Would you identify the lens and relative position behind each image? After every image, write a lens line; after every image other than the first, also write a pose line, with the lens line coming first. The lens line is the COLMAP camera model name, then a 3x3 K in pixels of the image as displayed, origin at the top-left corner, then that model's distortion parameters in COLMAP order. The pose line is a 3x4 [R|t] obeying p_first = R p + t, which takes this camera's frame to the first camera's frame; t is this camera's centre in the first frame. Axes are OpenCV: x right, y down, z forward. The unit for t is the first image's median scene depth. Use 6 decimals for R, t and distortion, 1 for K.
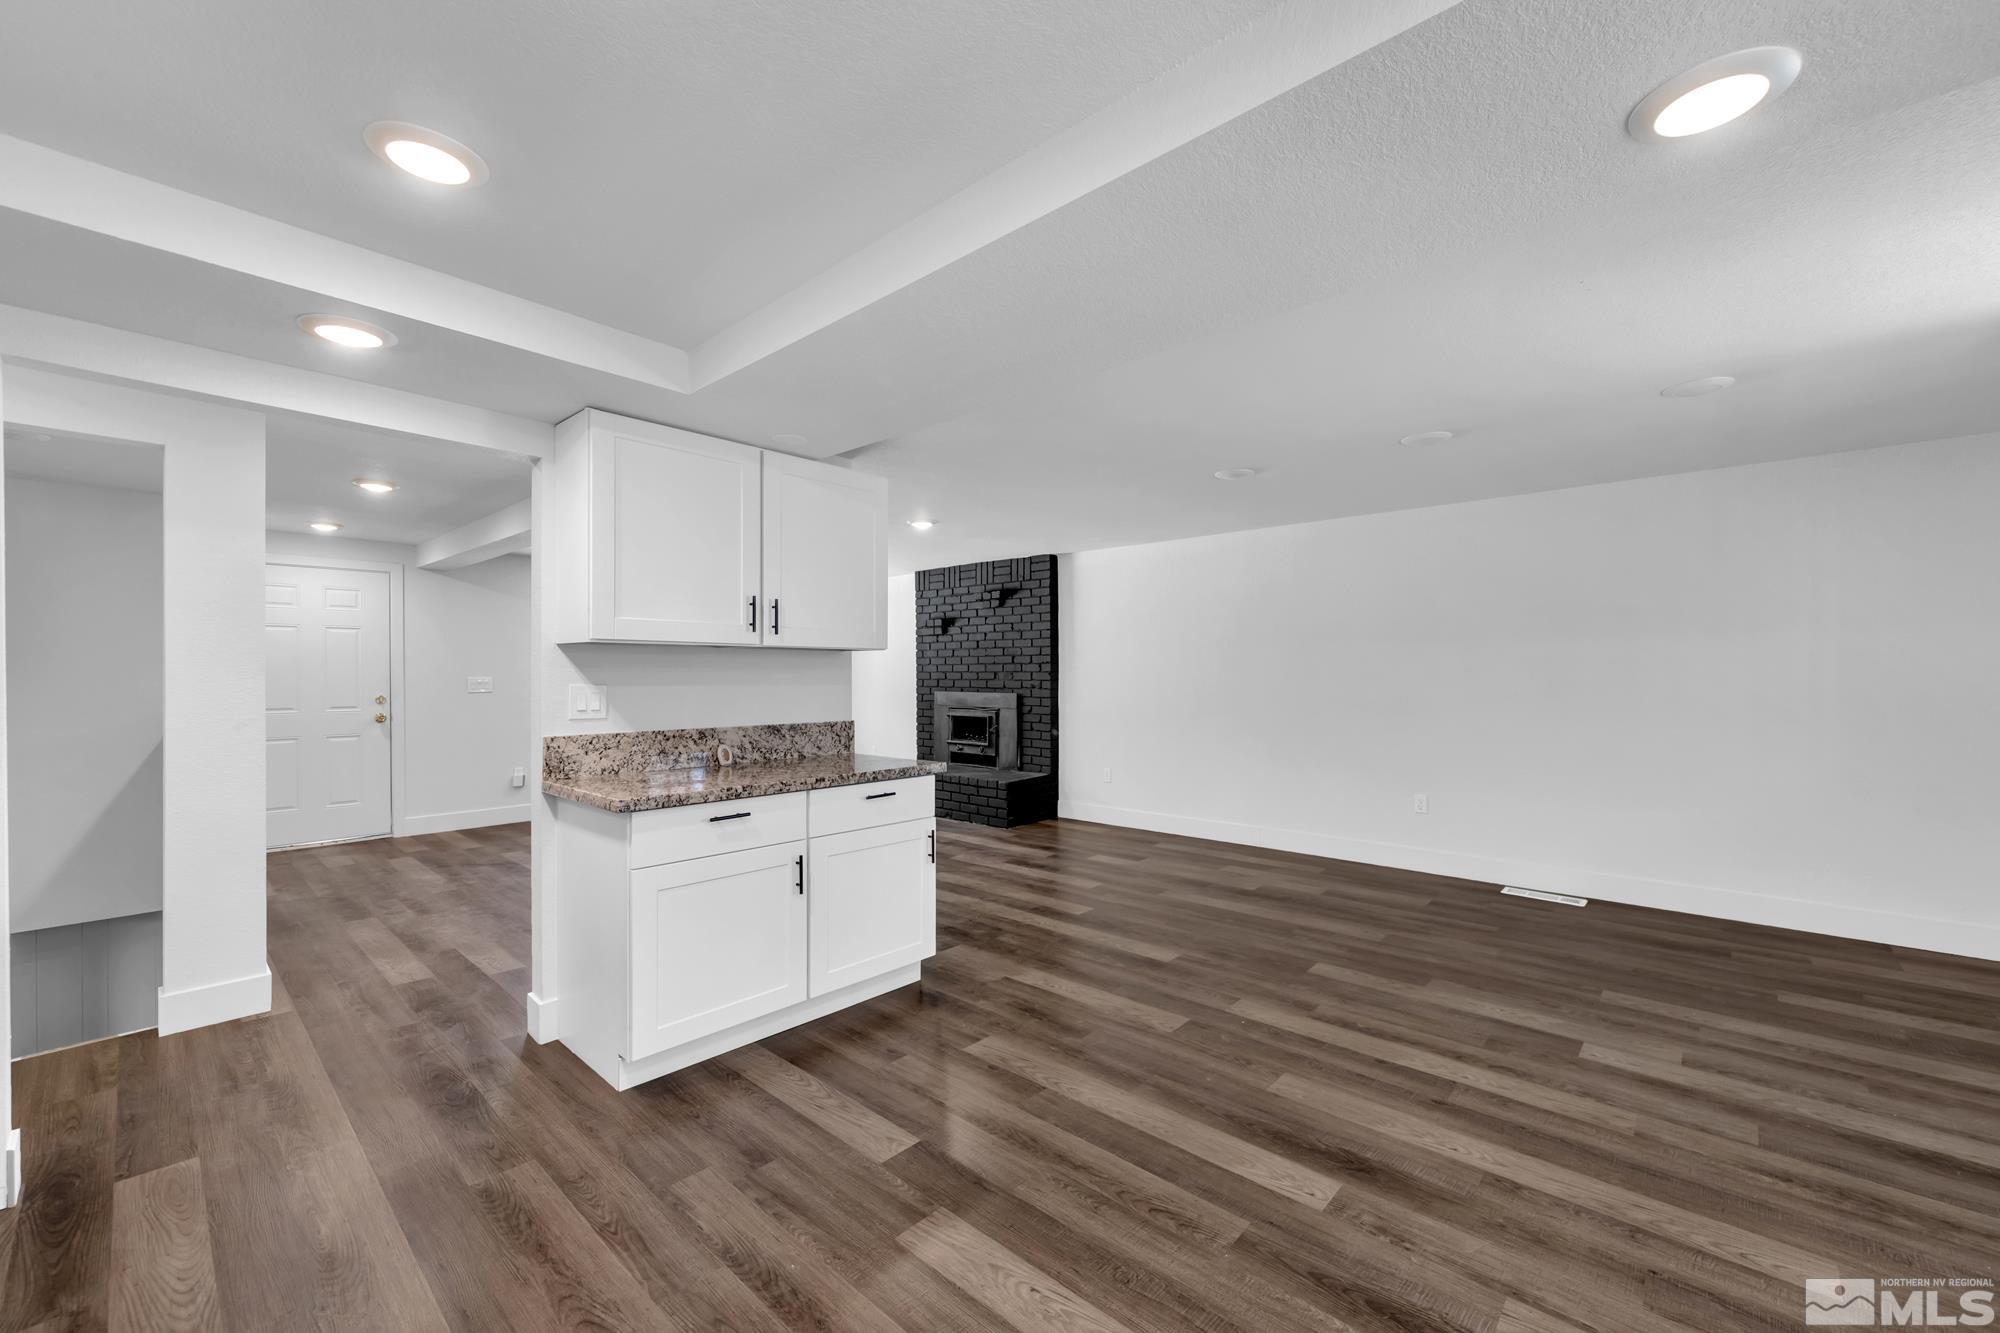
lens RADIAL K [[789.1, 0, 1032.5], [0, 789.1, 678.6], [0, 0, 1]] dist [0.005600, -0.000426]
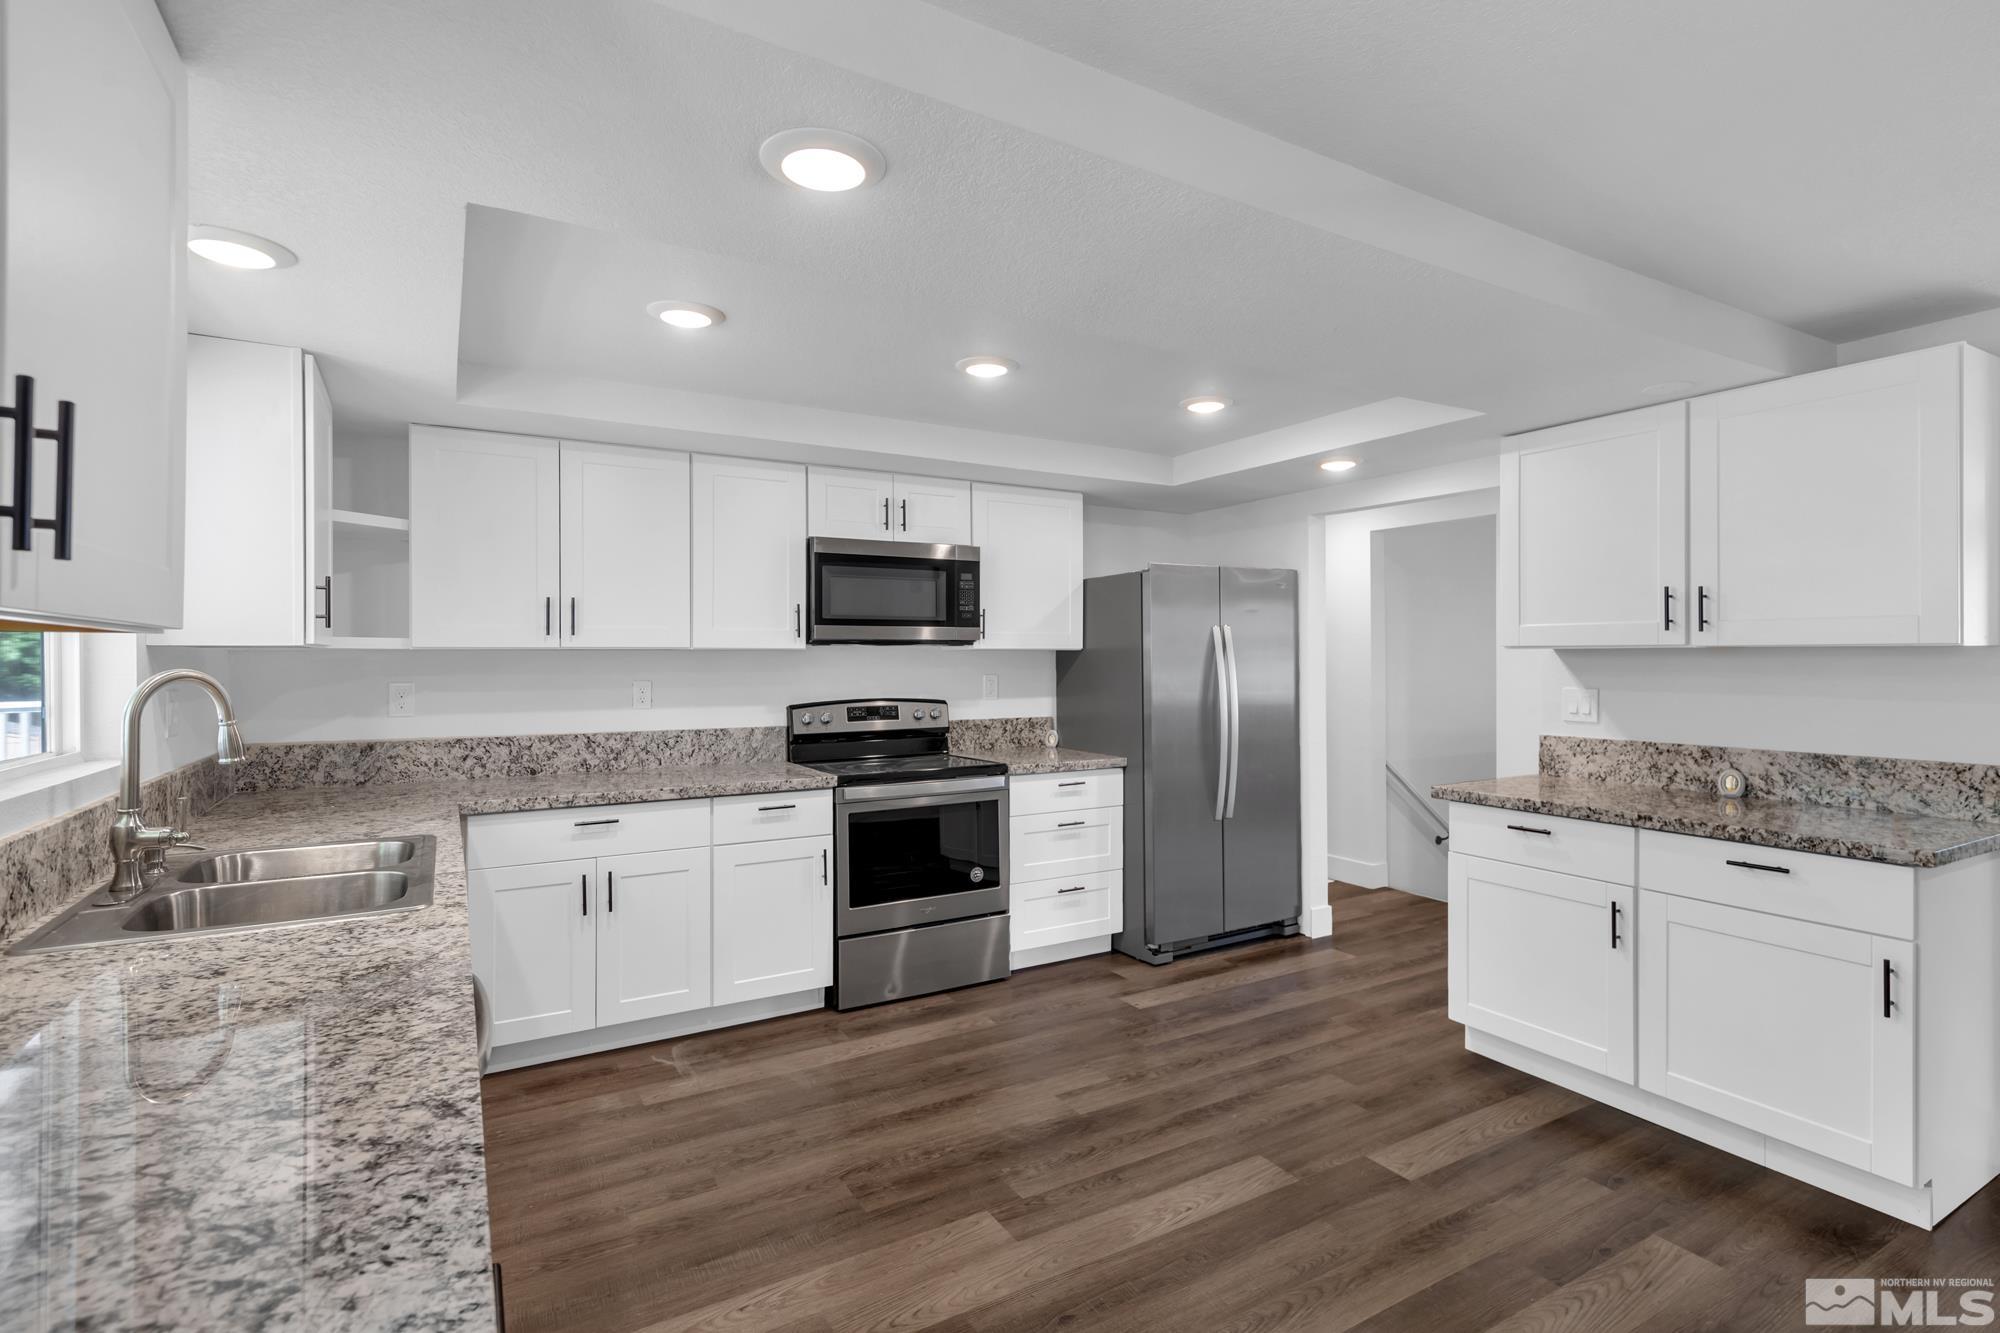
lens RADIAL K [[962.2, 0, 1013.6], [0, 962.2, 655.8], [0, 0, 1]] dist [0.007789, -0.001727]
pose [[-0.311809, 0.000628, -0.950145, 0.867770], [-0.002211, 0.999997, 0.001387, -0.035037], [0.950142, 0.002533, -0.311807, 0.713703]]
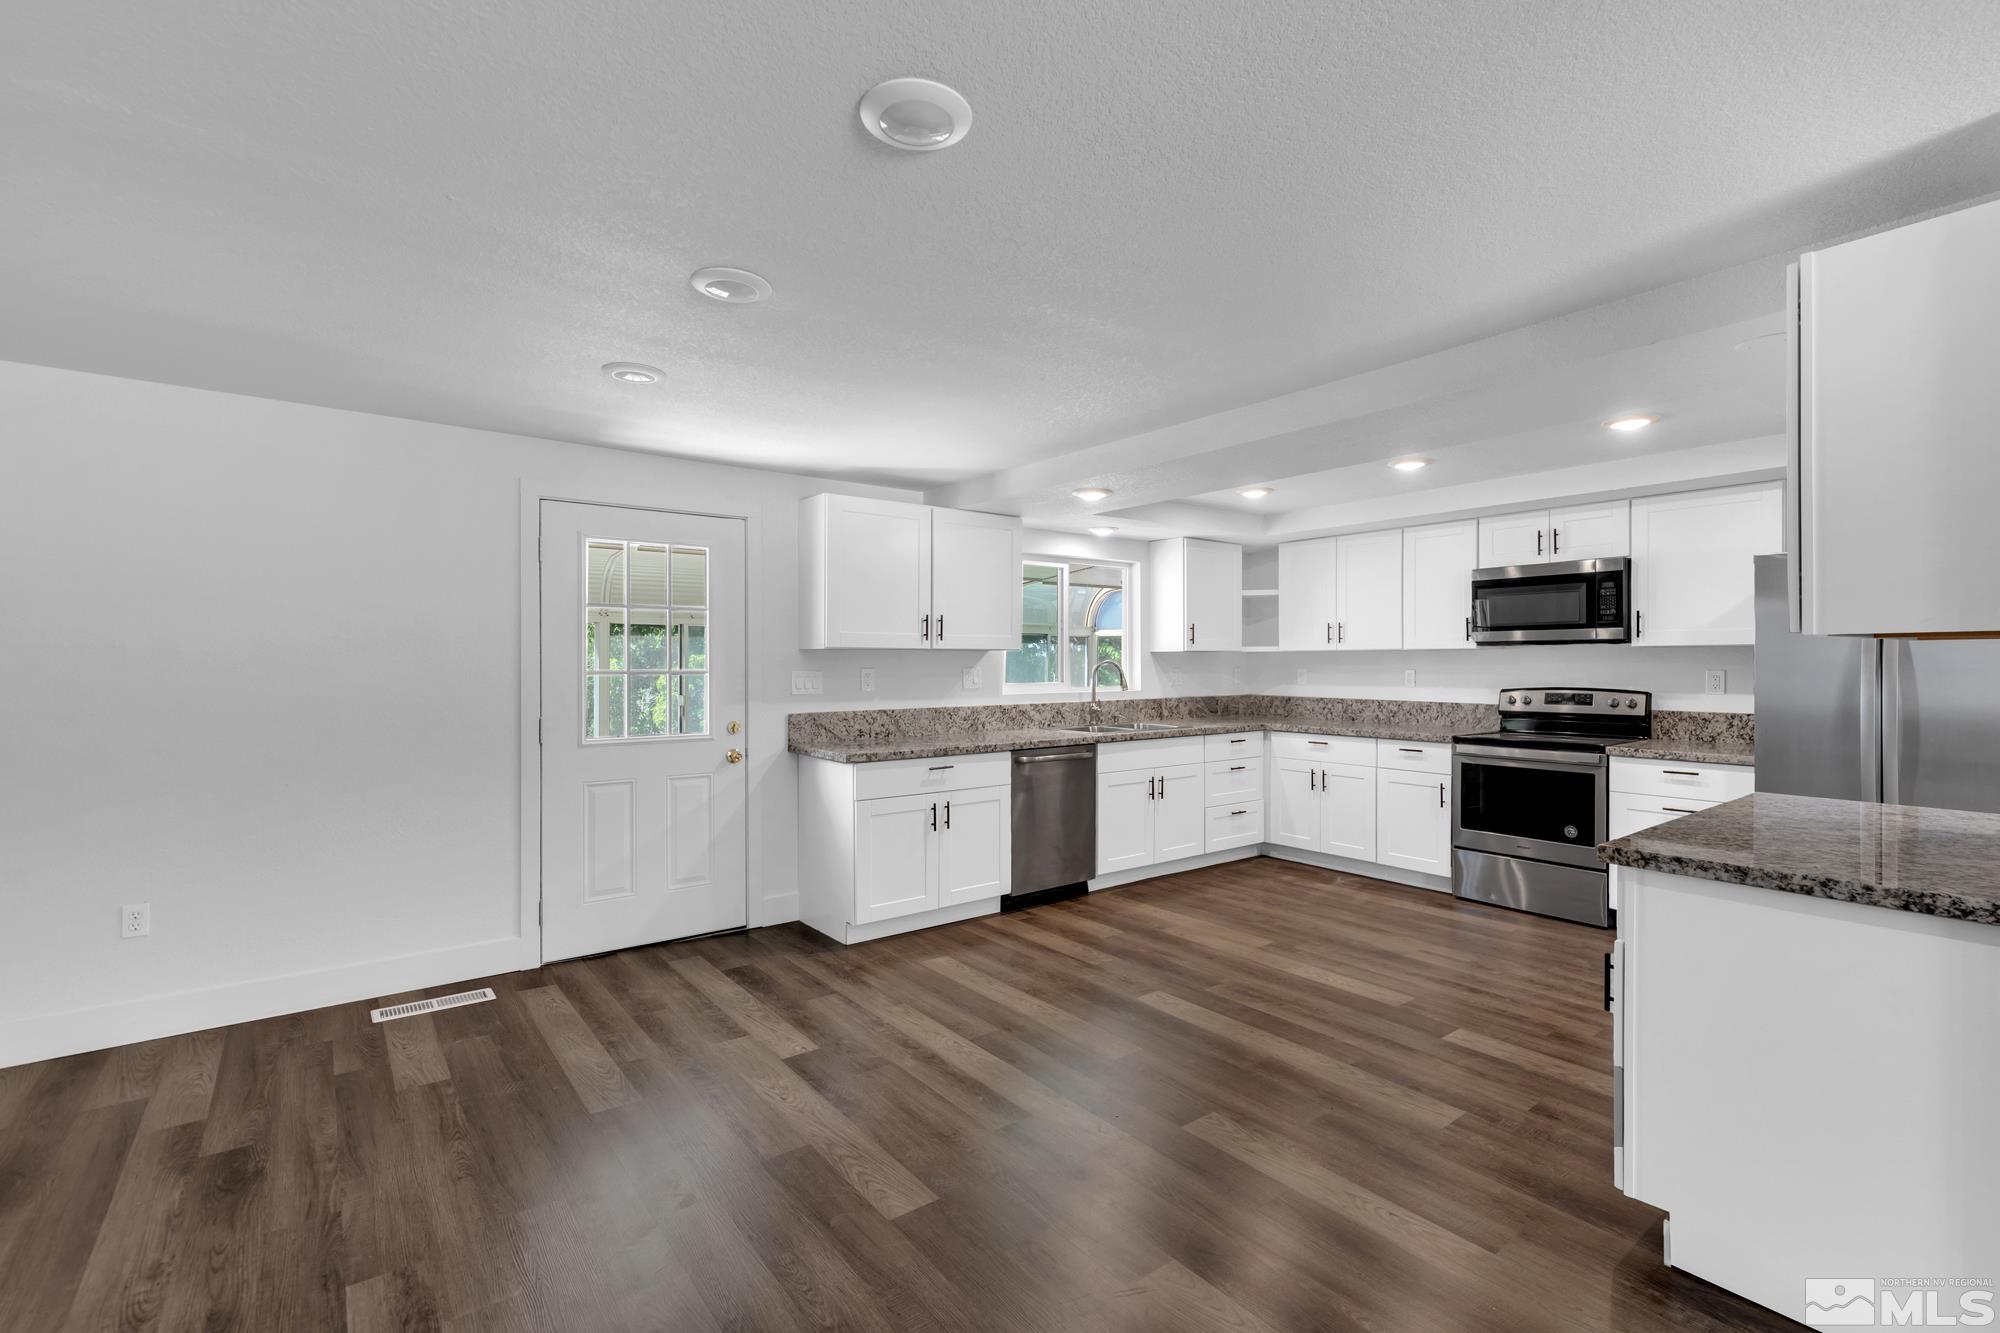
lens RADIAL K [[885.6, 0, 1019.5], [0, 885.6, 669.2], [0, 0, 1]] dist [0.008034, -0.001306]
pose [[-0.981840, 0.003397, 0.189678, 0.201205], [0.006374, 0.999866, 0.015083, -0.033602], [-0.189602, 0.016018, -0.981730, 1.995506]]
